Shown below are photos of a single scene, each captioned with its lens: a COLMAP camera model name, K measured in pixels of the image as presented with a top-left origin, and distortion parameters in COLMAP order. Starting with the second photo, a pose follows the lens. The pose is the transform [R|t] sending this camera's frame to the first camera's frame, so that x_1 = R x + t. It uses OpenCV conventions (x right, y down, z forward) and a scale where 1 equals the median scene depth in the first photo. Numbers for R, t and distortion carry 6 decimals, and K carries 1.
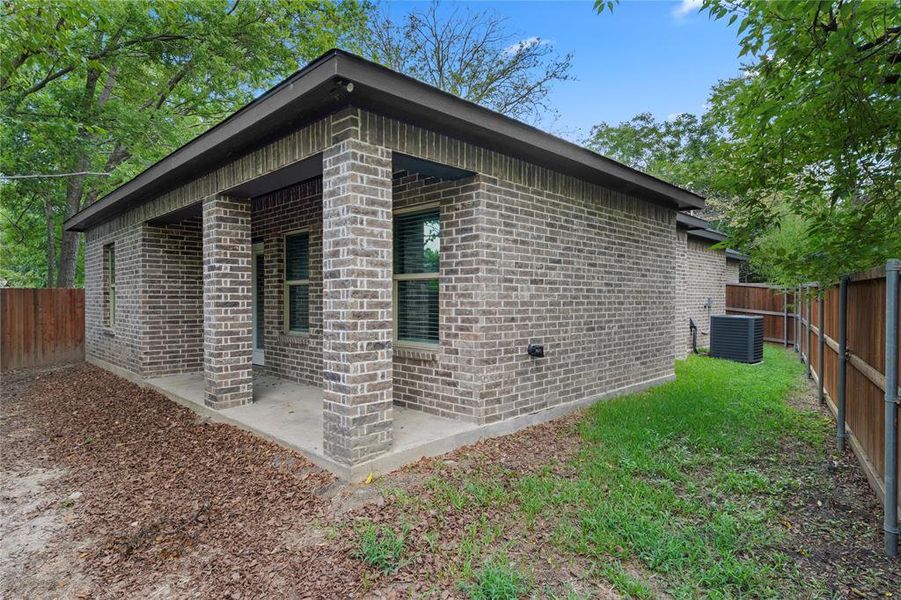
lens RADIAL K [[501.3, 0, 450.7], [0, 501.3, 302.6], [0, 0, 1]] dist [0.005607, 0.000989]
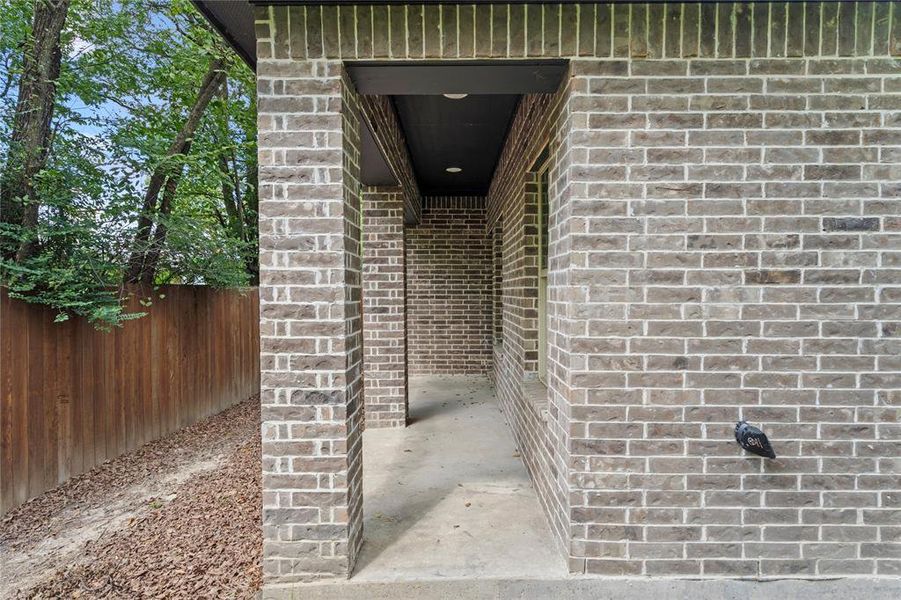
lens RADIAL K [[501.3, 0, 450.7], [0, 501.3, 302.6], [0, 0, 1]] dist [0.005607, 0.000989]
pose [[0.704300, 0.014428, -0.709756, 0.297424], [-0.002187, 0.999833, 0.018155, -0.028486], [0.709899, -0.011235, 0.704214, 0.527412]]
